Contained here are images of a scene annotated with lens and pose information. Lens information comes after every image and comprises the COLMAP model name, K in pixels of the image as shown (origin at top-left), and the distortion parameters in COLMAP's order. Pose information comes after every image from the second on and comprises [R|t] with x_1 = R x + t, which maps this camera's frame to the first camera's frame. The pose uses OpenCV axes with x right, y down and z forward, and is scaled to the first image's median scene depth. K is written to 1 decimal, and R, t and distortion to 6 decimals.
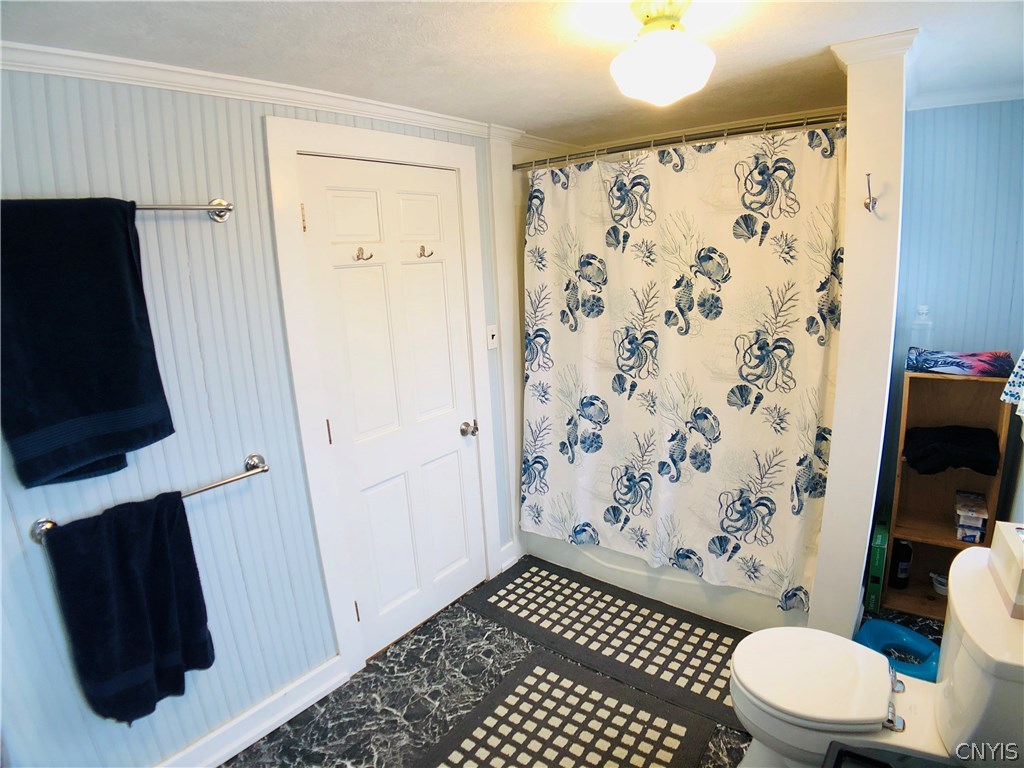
lens RADIAL K [[547.1, 0, 512.9], [0, 547.1, 376.0], [0, 0, 1]] dist [-0.130050, 0.021642]
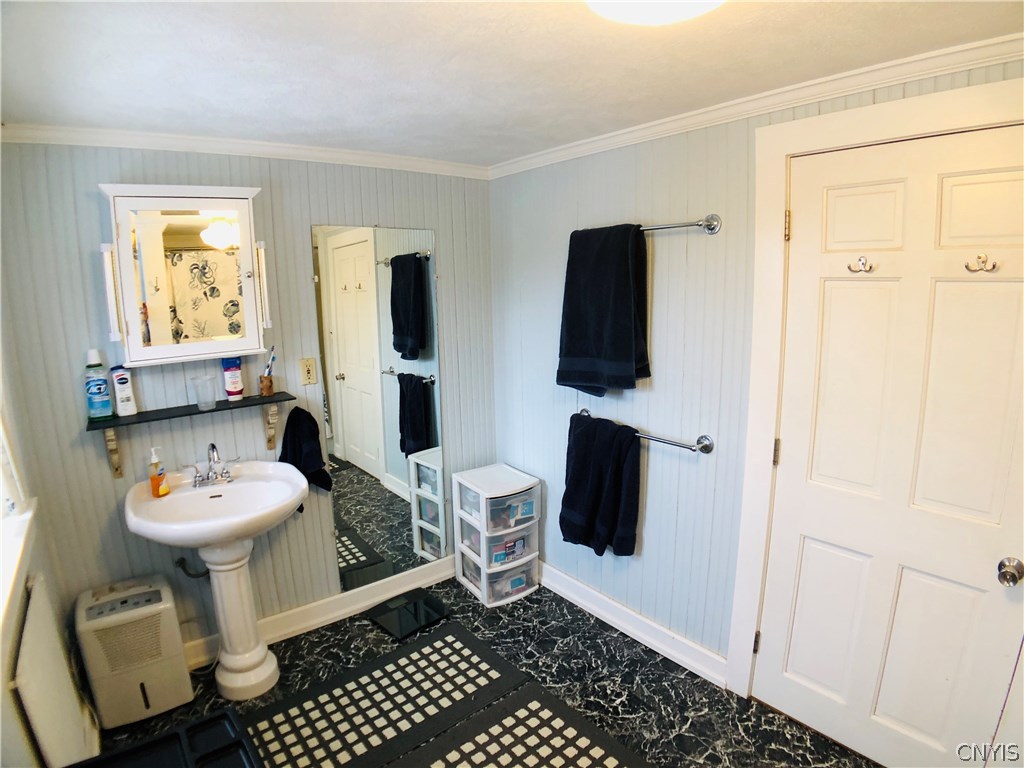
lens RADIAL K [[547.1, 0, 512.9], [0, 547.1, 376.0], [0, 0, 1]] dist [-0.130050, 0.021642]
pose [[-0.216809, 0.220538, -0.950977, 0.619240], [-0.164110, 0.952050, 0.258202, -0.188494], [0.962321, 0.212046, -0.170220, 0.695602]]
